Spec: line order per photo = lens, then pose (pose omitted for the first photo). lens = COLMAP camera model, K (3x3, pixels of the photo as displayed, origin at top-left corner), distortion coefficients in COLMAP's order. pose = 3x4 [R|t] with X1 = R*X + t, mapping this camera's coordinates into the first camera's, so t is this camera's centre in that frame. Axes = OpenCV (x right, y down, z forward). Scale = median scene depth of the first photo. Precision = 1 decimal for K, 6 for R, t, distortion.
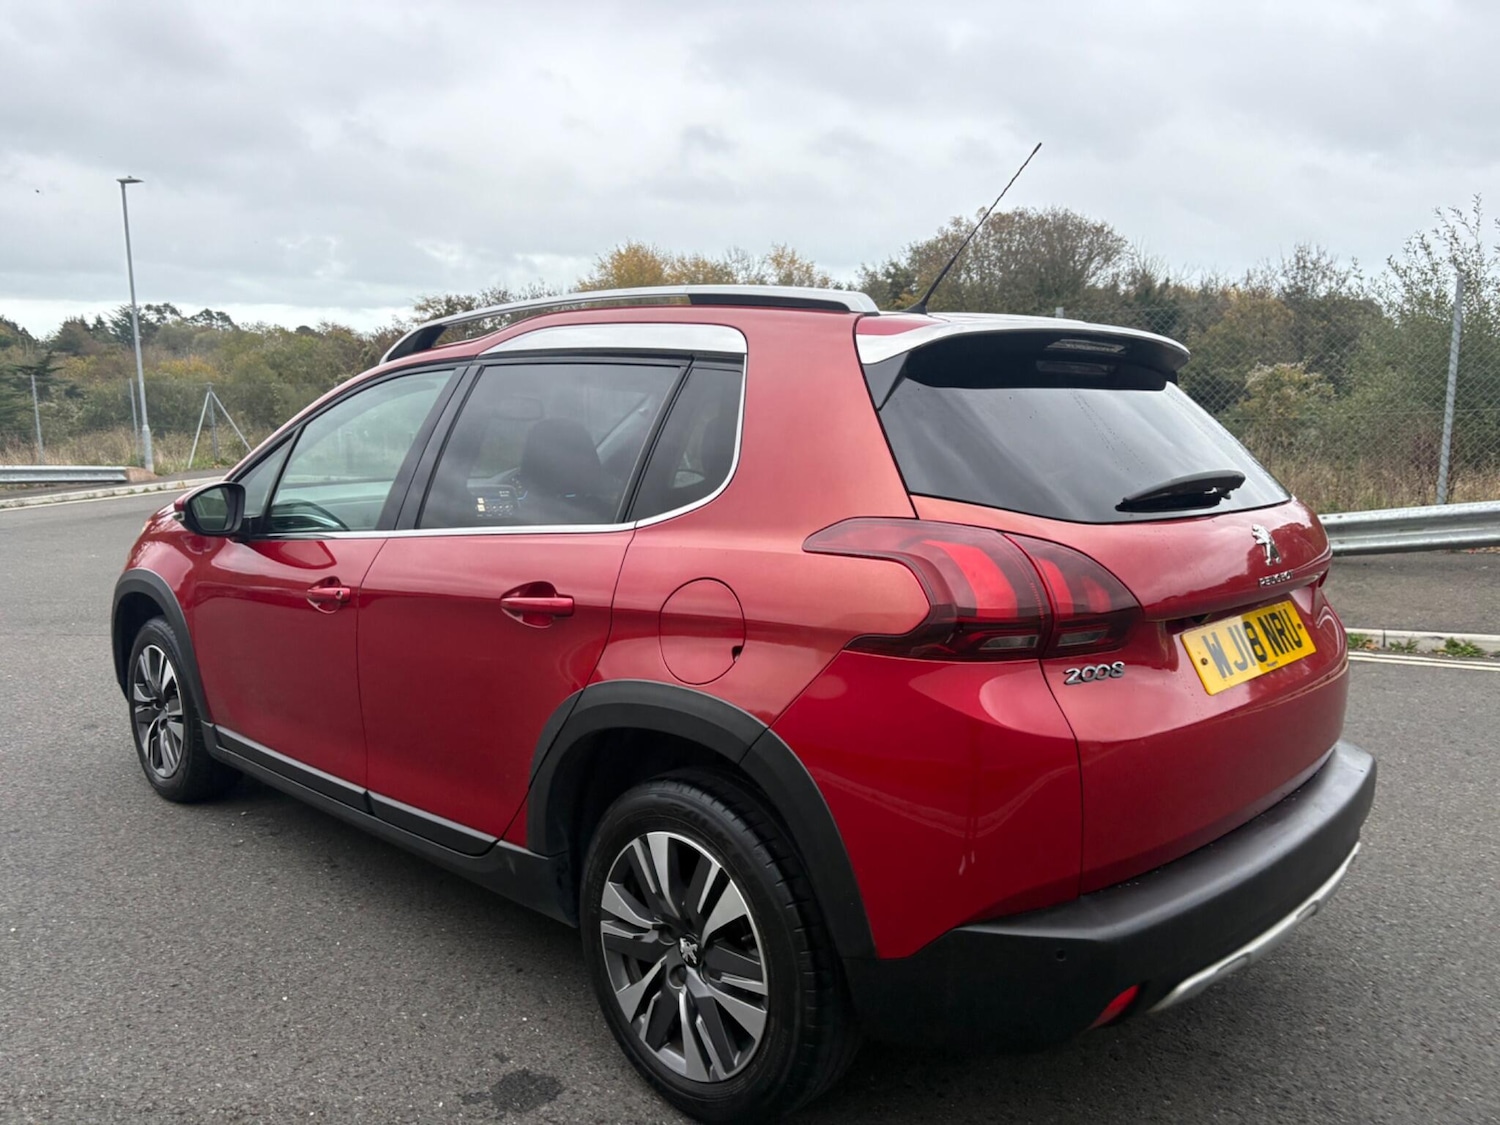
lens RADIAL K [[1144.3, 0, 722.2], [0, 1144.3, 568.6], [0, 0, 1]] dist [0.056211, -0.069803]
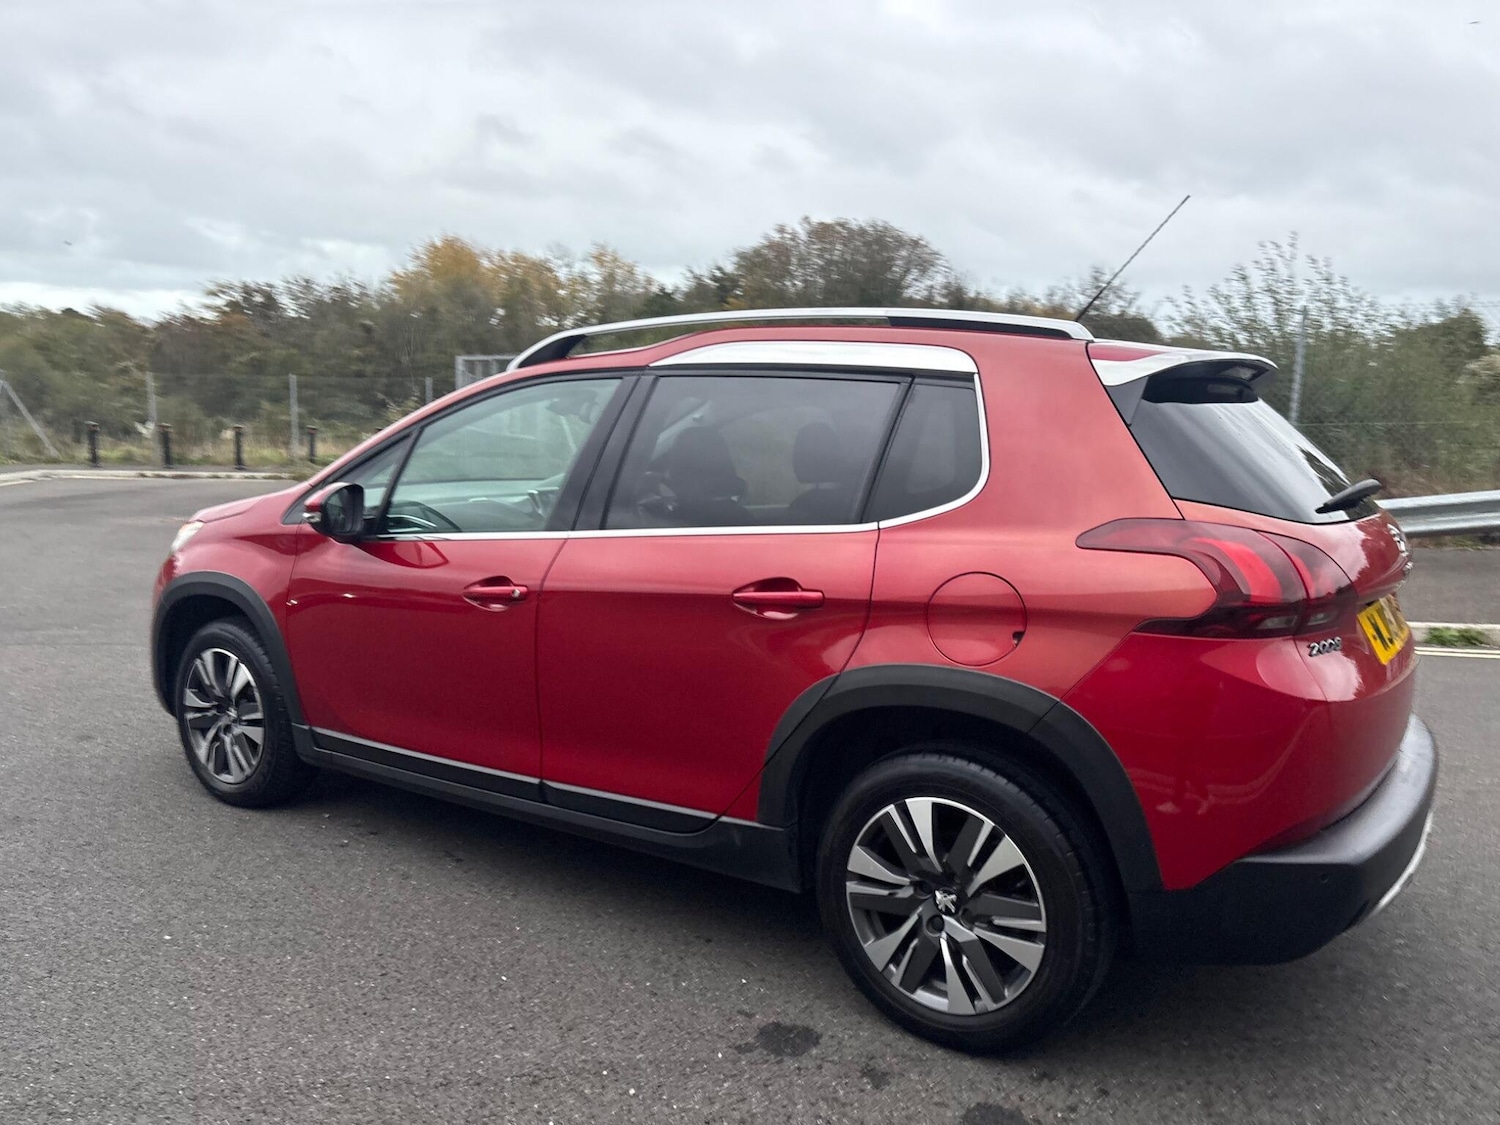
lens RADIAL K [[1147.3, 0, 742.4], [0, 1147.3, 581.9], [0, 0, 1]] dist [0.049288, -0.059160]
pose [[0.983863, -0.009103, 0.178692, -0.354485], [0.007210, 0.999911, 0.011240, 0.002759], [-0.178778, -0.009770, 0.983841, -0.064039]]
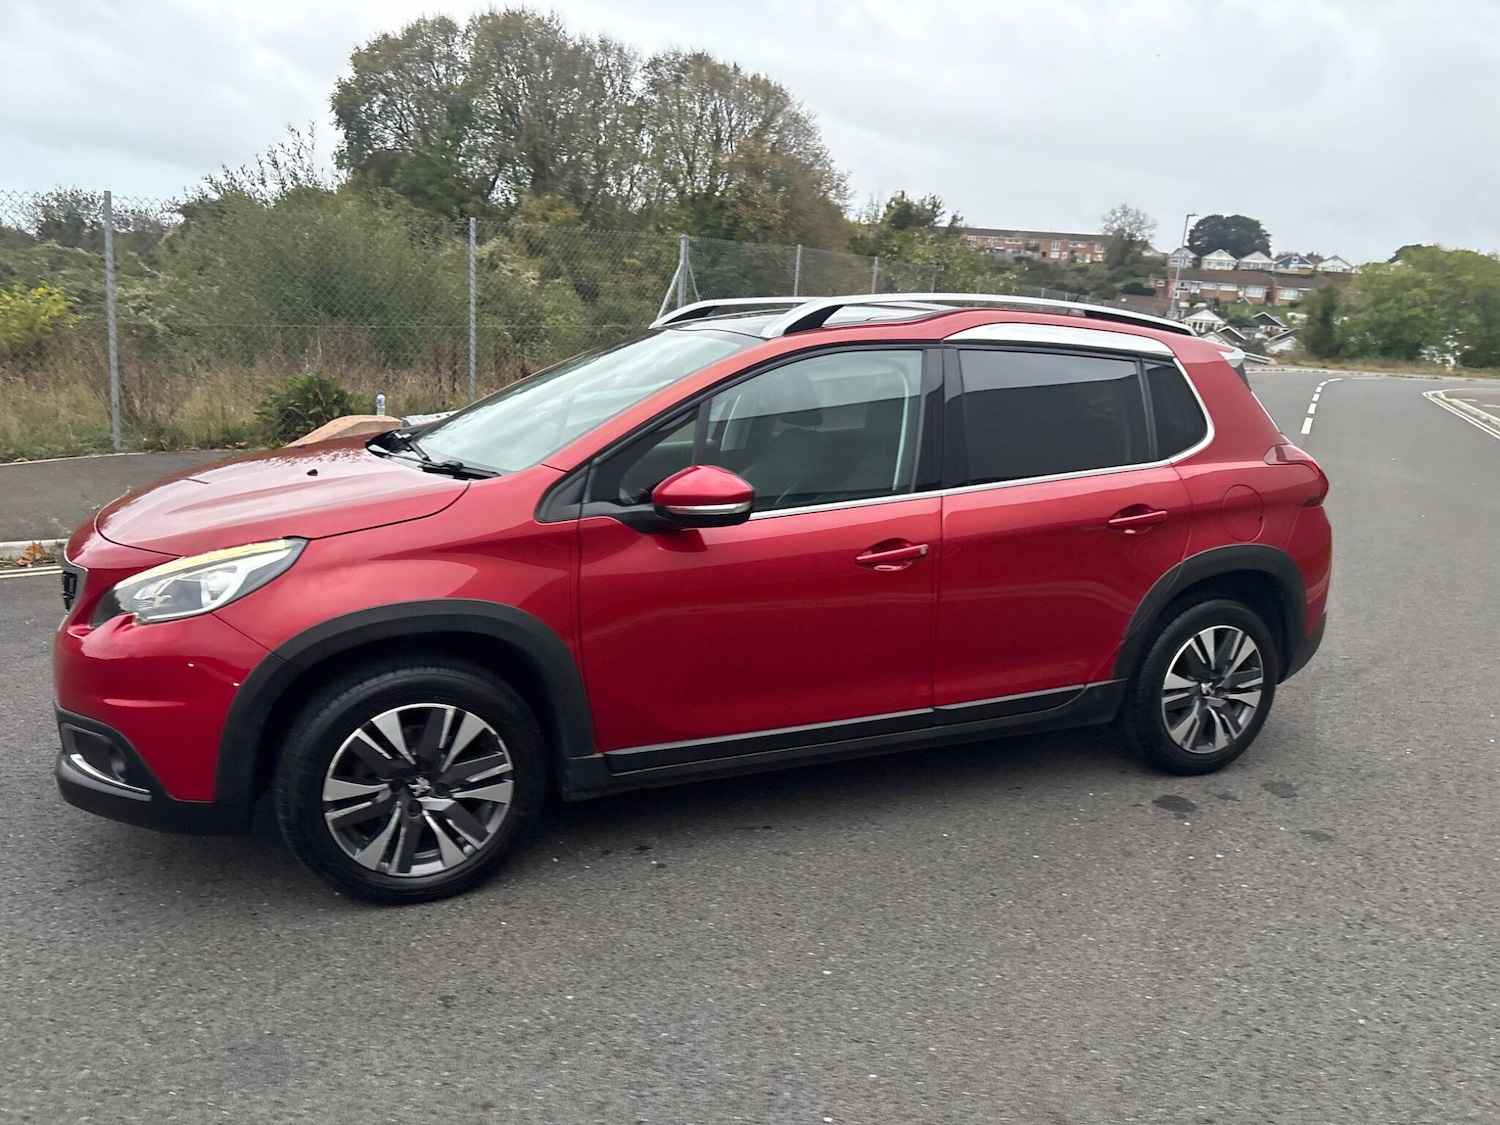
lens RADIAL K [[1173.0, 0, 762.8], [0, 1173.0, 582.4], [0, 0, 1]] dist [0.043933, -0.050247]
pose [[0.349433, -0.186866, 0.918138, -1.656103], [0.079760, 0.982286, 0.169566, -0.177665], [-0.933560, 0.013979, 0.358147, 0.820379]]
